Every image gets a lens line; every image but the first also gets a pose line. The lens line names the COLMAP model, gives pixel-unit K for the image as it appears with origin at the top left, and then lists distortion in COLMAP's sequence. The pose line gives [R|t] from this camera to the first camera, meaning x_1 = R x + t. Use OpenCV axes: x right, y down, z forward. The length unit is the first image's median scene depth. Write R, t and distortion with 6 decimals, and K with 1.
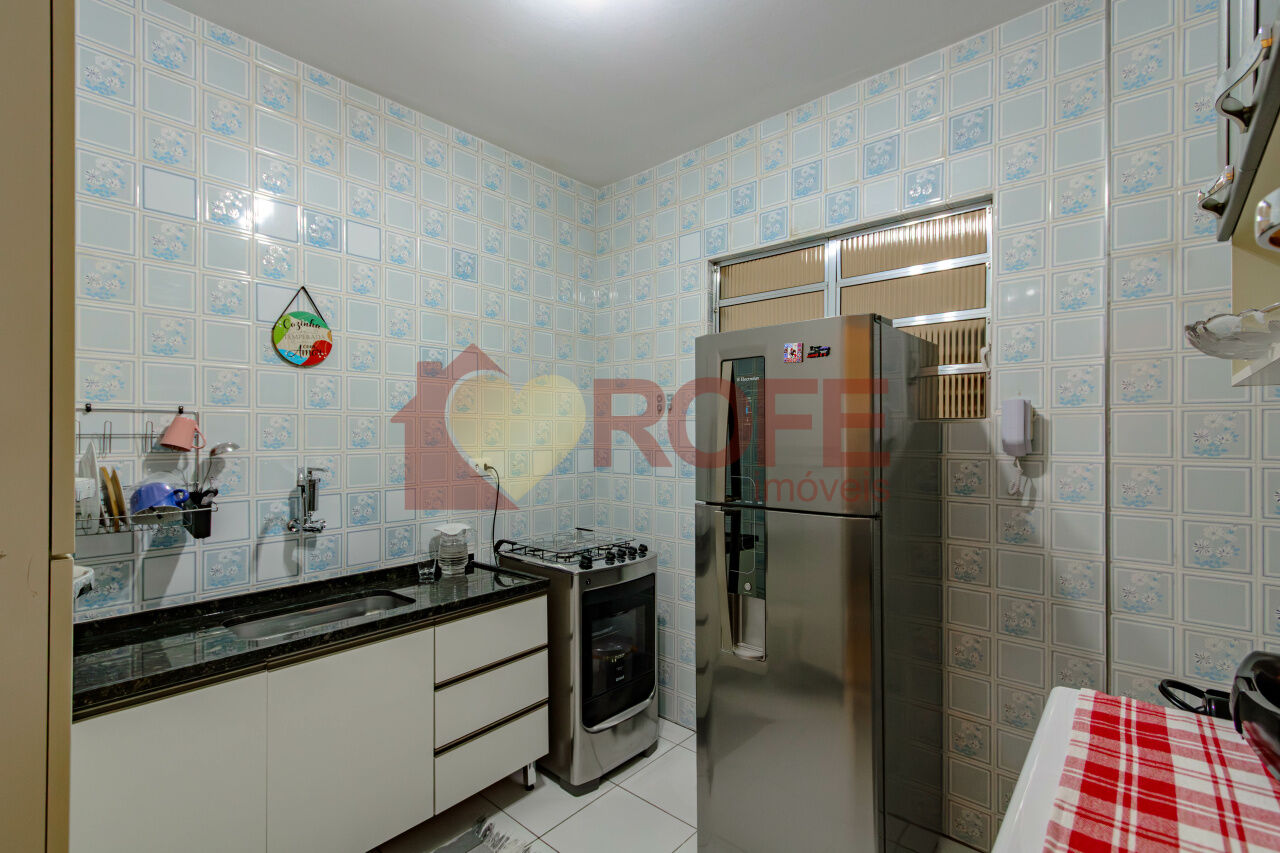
lens RADIAL K [[597.5, 0, 635.0], [0, 597.5, 433.3], [0, 0, 1]] dist [0.013845, -0.000674]
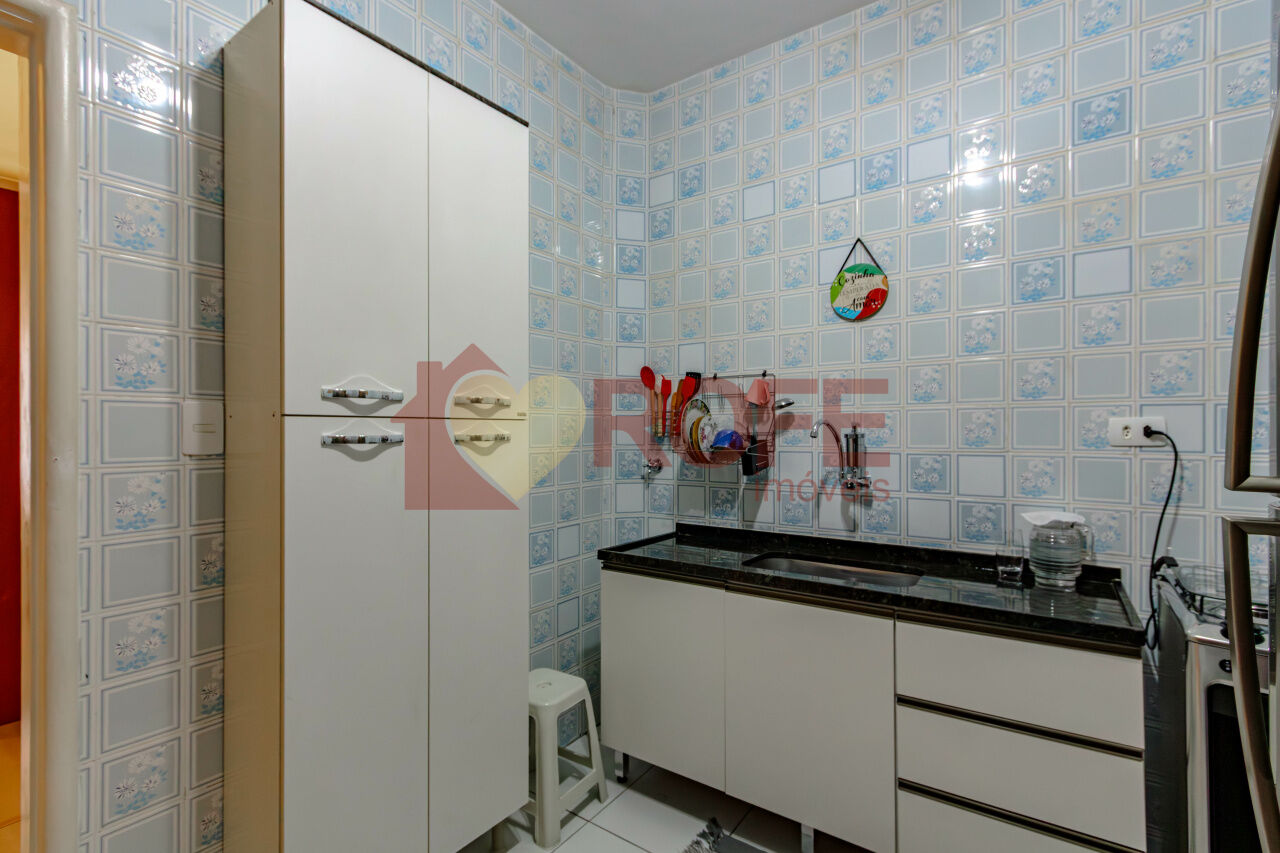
lens RADIAL K [[597.5, 0, 637.3], [0, 597.5, 428.6], [0, 0, 1]] dist [0.013845, -0.000674]
pose [[0.098518, -0.001130, -0.995135, 0.386424], [0.005434, 0.999985, -0.000598, 0.064635], [0.995120, -0.005349, 0.098522, 0.545506]]
